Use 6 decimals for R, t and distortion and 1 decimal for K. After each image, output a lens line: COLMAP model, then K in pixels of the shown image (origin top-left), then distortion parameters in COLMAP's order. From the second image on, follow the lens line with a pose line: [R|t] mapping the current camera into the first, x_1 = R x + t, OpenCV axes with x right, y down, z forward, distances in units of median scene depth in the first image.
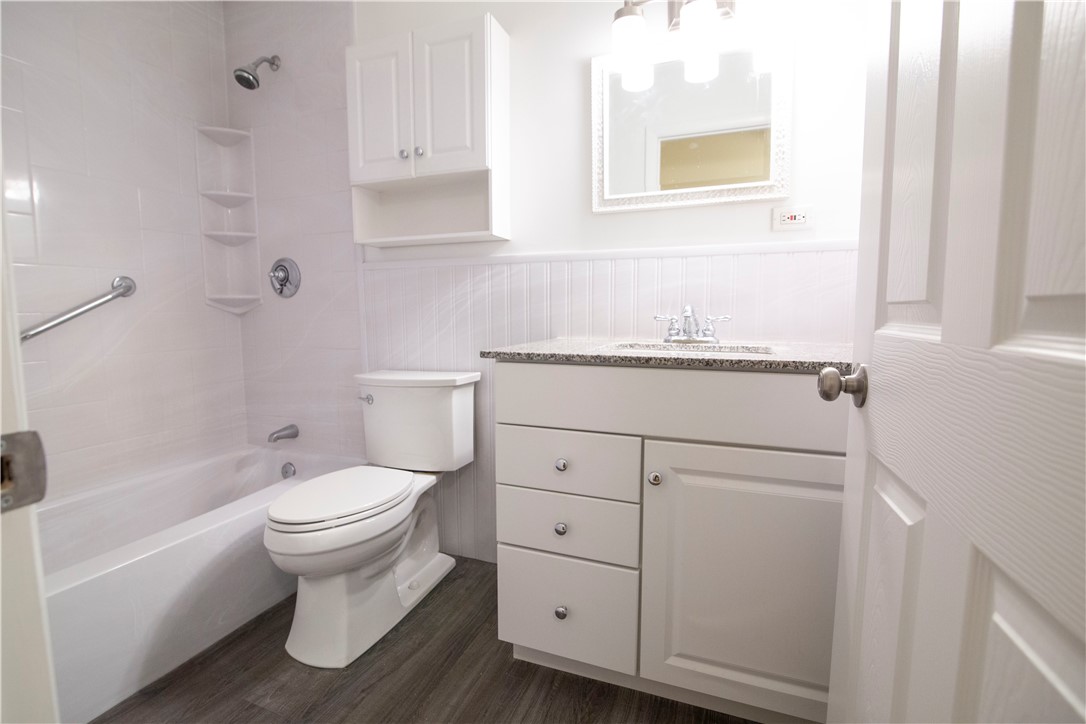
lens RADIAL K [[495.7, 0, 541.0], [0, 495.7, 360.4], [0, 0, 1]] dist [-0.021125, 0.001721]
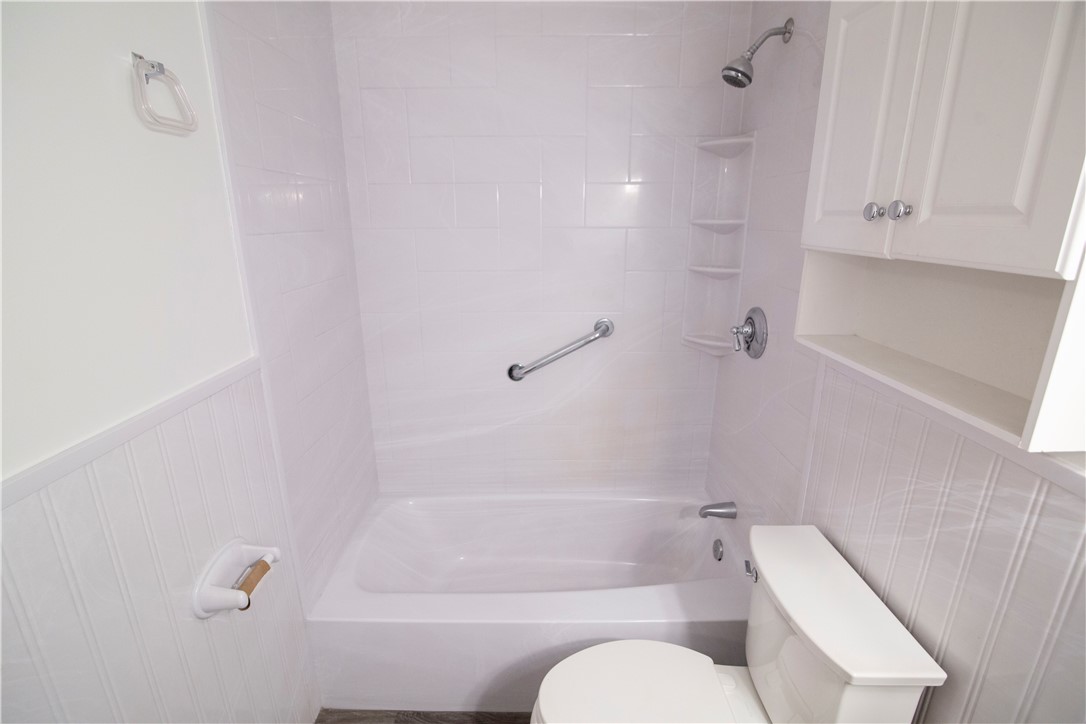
lens RADIAL K [[495.7, 0, 541.0], [0, 495.7, 360.4], [0, 0, 1]] dist [-0.021125, 0.001721]
pose [[0.366492, 0.263423, -0.892352, 0.073434], [-0.095268, 0.964667, 0.245643, -0.367181], [0.925531, -0.005013, 0.378638, 0.515970]]
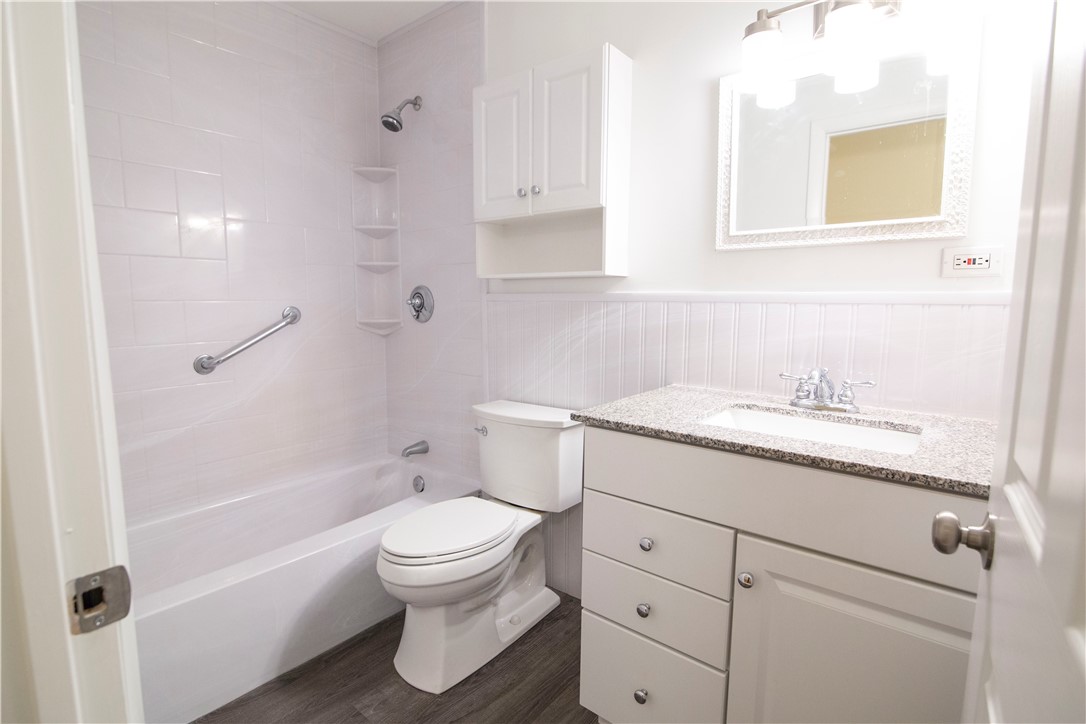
lens RADIAL K [[521.3, 0, 541.7], [0, 521.3, 360.3], [0, 0, 1]] dist [-0.022563, -0.000517]
pose [[0.953348, 0.044012, -0.298649, 0.090971], [-0.039543, 0.998997, 0.020993, -0.103795], [0.299273, -0.008205, 0.954132, 0.003909]]
